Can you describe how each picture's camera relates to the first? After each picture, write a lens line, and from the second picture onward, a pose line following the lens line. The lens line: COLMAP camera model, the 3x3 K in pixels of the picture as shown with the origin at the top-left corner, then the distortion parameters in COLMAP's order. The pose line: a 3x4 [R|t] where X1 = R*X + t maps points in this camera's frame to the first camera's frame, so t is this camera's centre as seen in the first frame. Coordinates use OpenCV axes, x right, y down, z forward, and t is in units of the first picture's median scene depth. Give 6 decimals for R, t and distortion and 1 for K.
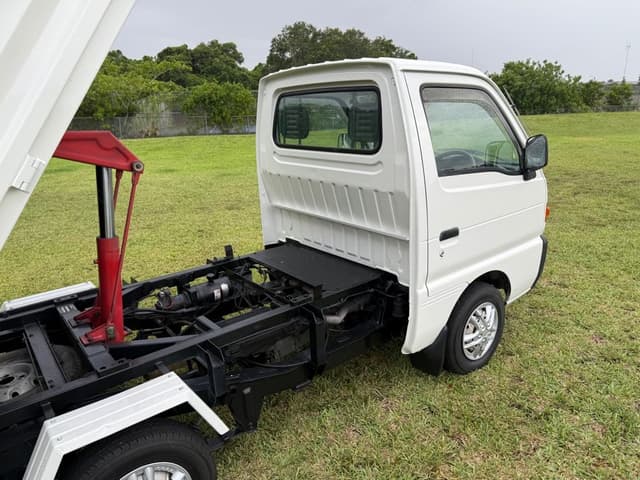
lens RADIAL K [[455.4, 0, 313.4], [0, 455.4, 256.4], [0, 0, 1]] dist [0.028472, -0.027970]
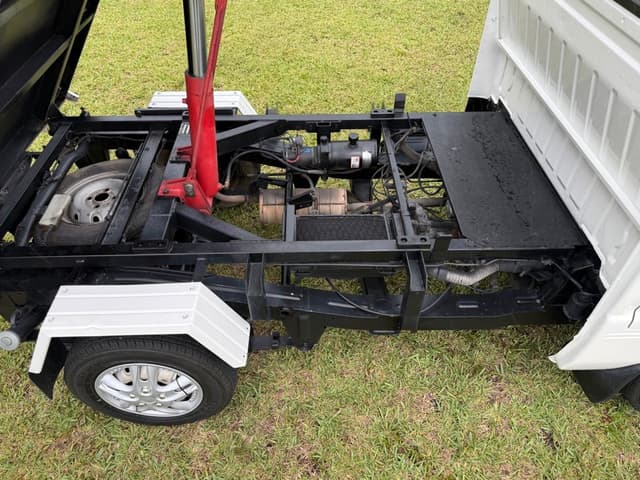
lens RADIAL K [[455.4, 0, 296.7], [0, 455.4, 264.4], [0, 0, 1]] dist [0.028472, -0.027970]
pose [[0.798349, 0.453809, -0.395848, 0.096157], [-0.209109, 0.825351, 0.524470, -0.161729], [0.564723, -0.335935, 0.753814, 0.314426]]
